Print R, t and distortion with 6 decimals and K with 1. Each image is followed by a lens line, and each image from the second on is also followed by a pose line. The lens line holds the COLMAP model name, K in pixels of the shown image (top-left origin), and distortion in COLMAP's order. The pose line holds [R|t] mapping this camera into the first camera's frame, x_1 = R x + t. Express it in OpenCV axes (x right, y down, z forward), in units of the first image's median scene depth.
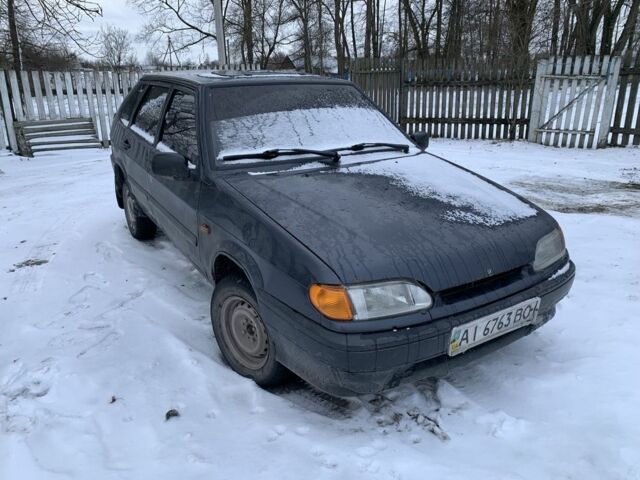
lens RADIAL K [[516.9, 0, 320.0], [0, 516.9, 240.0], [0, 0, 1]] dist [0.087893, -0.158190]
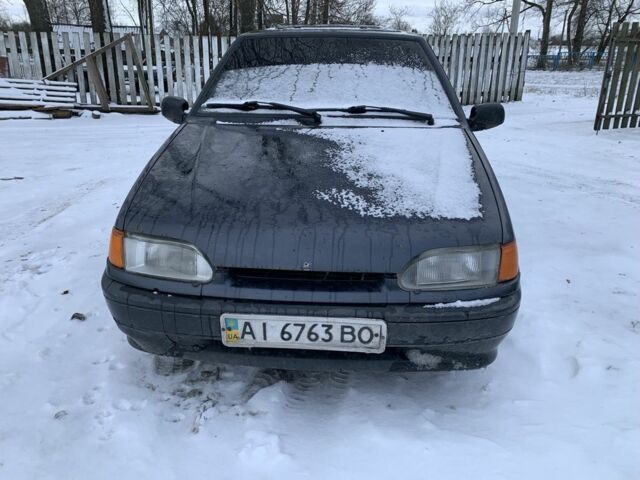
lens RADIAL K [[516.9, 0, 320.0], [0, 516.9, 240.0], [0, 0, 1]] dist [0.087893, -0.158190]
pose [[0.792398, 0.226598, -0.566356, 0.737315], [-0.202422, 0.973513, 0.106288, -0.061932], [0.575440, 0.030421, 0.817278, 0.345708]]
